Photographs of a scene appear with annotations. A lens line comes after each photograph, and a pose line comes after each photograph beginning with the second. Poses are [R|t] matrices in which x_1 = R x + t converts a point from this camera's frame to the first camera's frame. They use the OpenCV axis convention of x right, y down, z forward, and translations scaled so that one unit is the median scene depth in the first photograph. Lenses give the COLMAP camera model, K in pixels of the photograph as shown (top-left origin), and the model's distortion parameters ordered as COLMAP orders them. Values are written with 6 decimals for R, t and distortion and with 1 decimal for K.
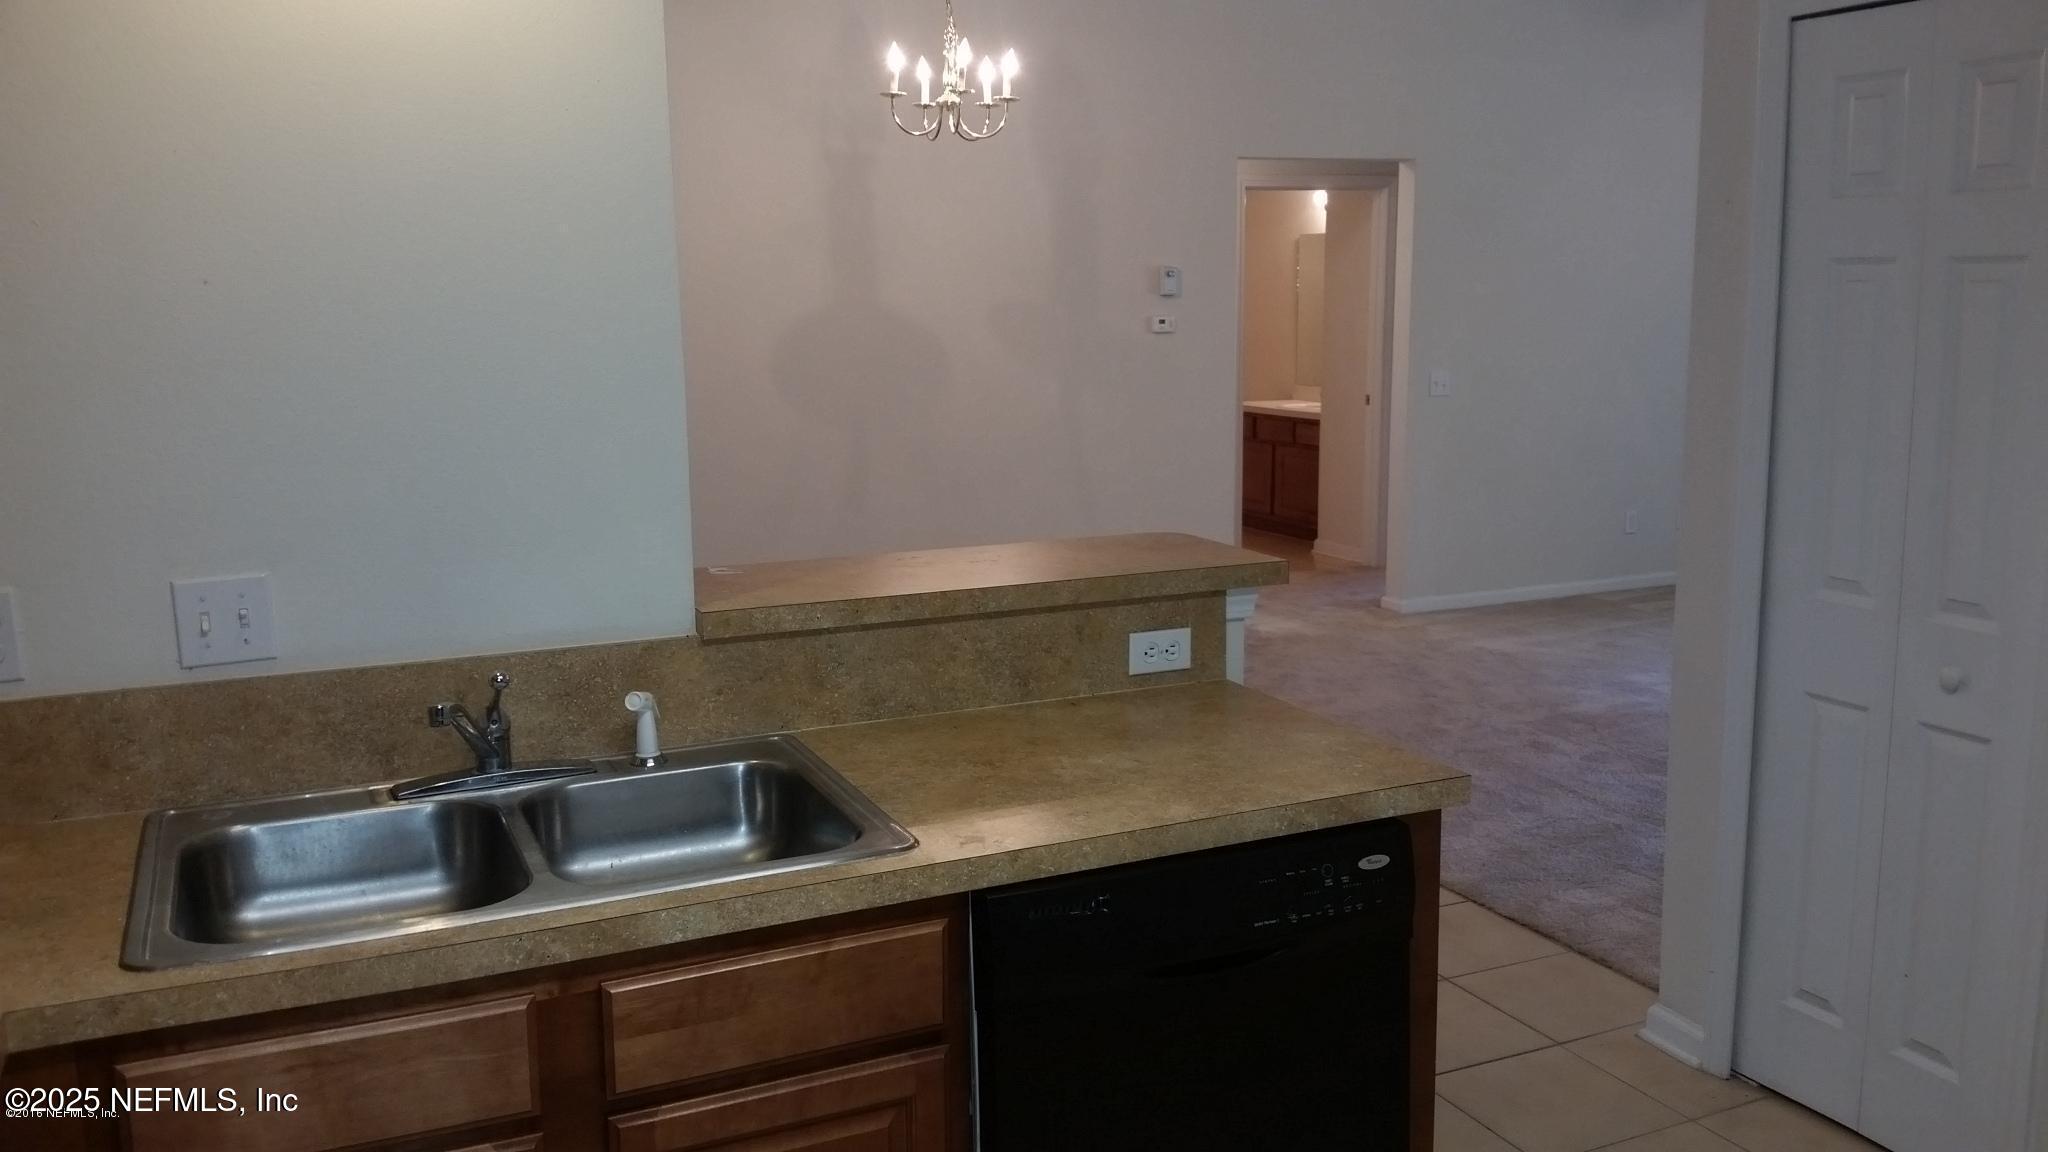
lens RADIAL K [[1680.8, 0, 1024.0], [0, 1680.8, 576.0], [0, 0, 1]] dist [0.004542, 0.001185]
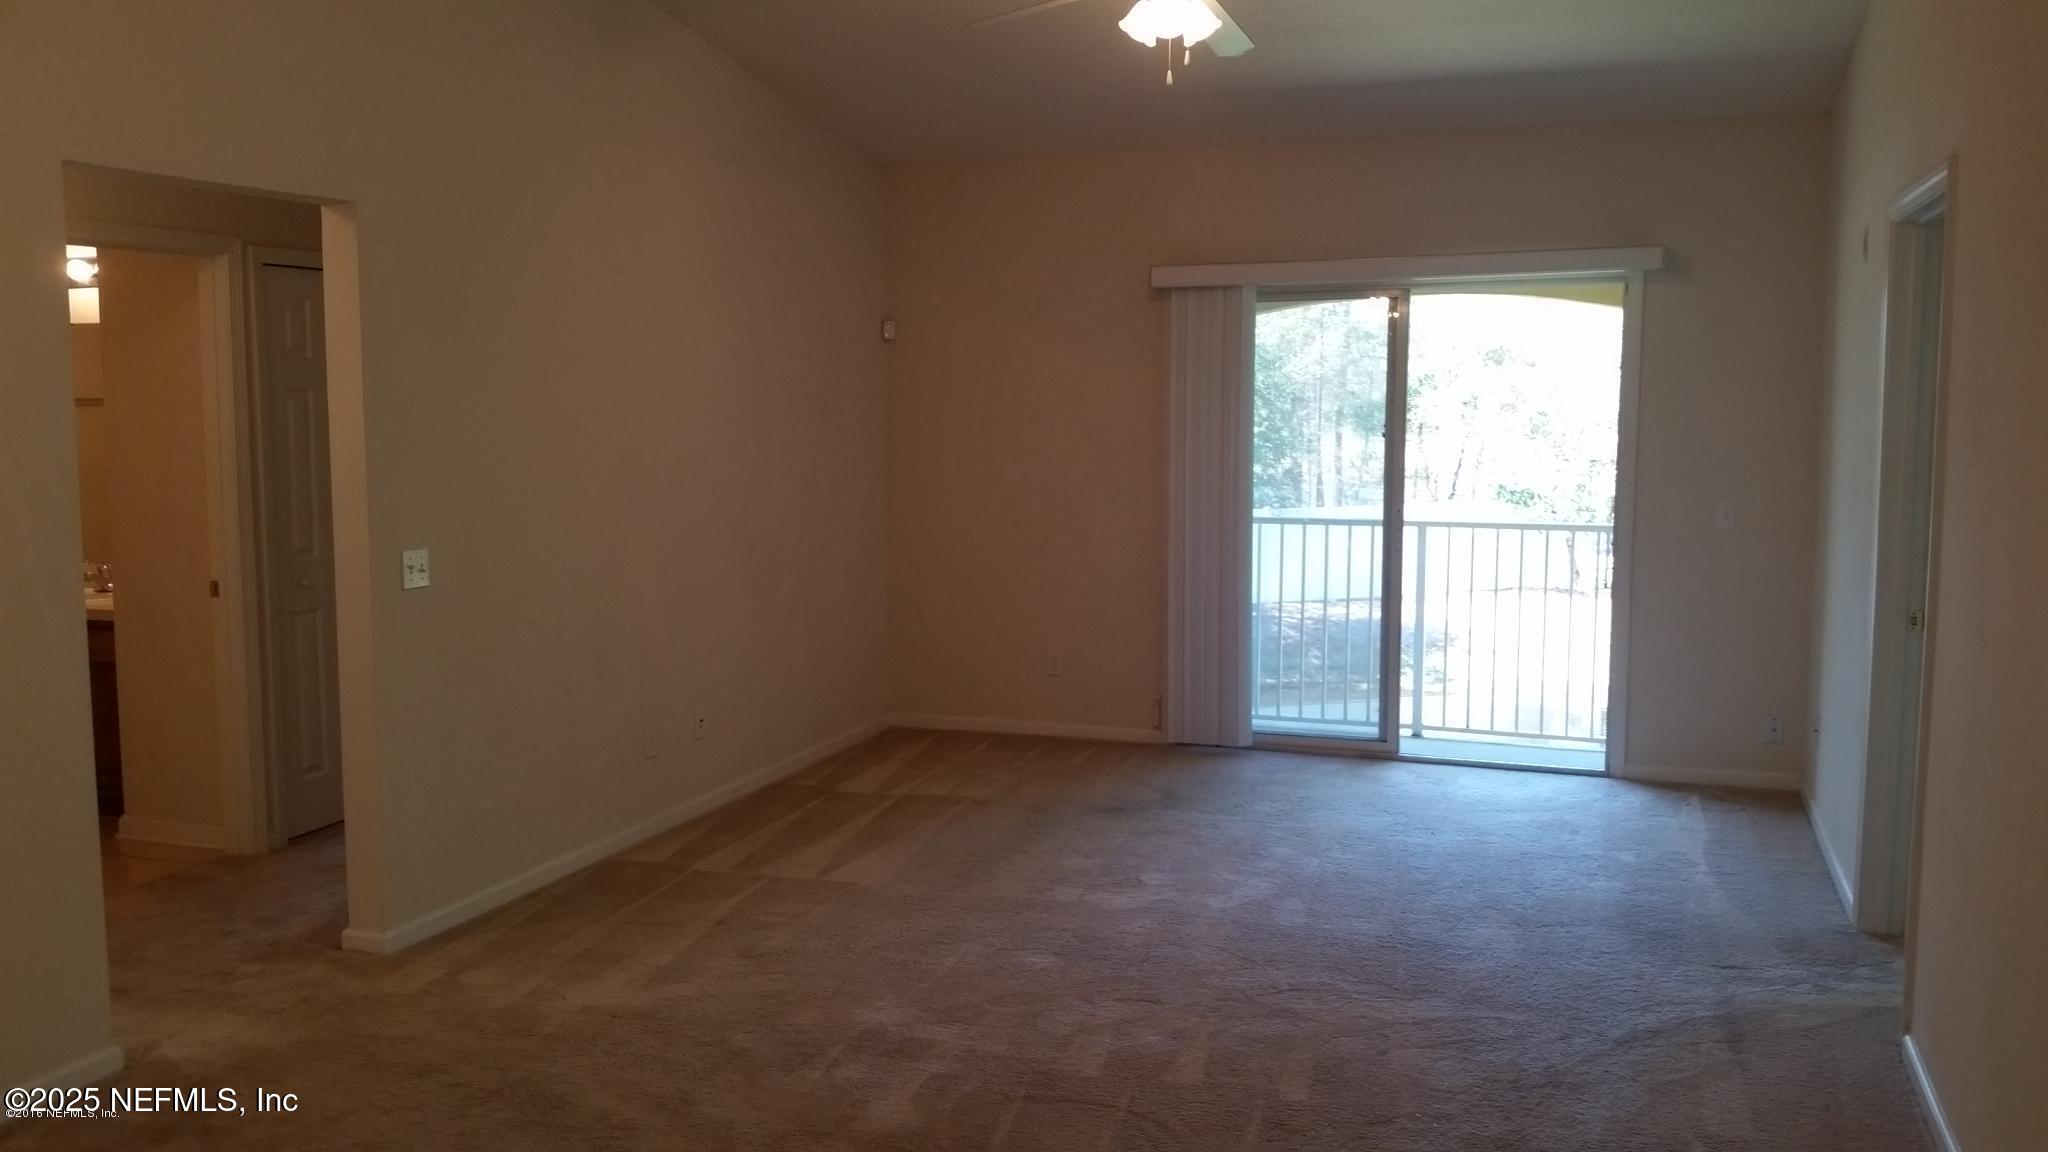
lens RADIAL K [[1680.8, 0, 1024.0], [0, 1680.8, 576.0], [0, 0, 1]] dist [0.004542, 0.001185]
pose [[0.699745, -0.056081, 0.712188, -0.033243], [0.106979, 0.993899, -0.026846, -0.066870], [-0.706337, 0.094975, 0.701476, 0.386324]]
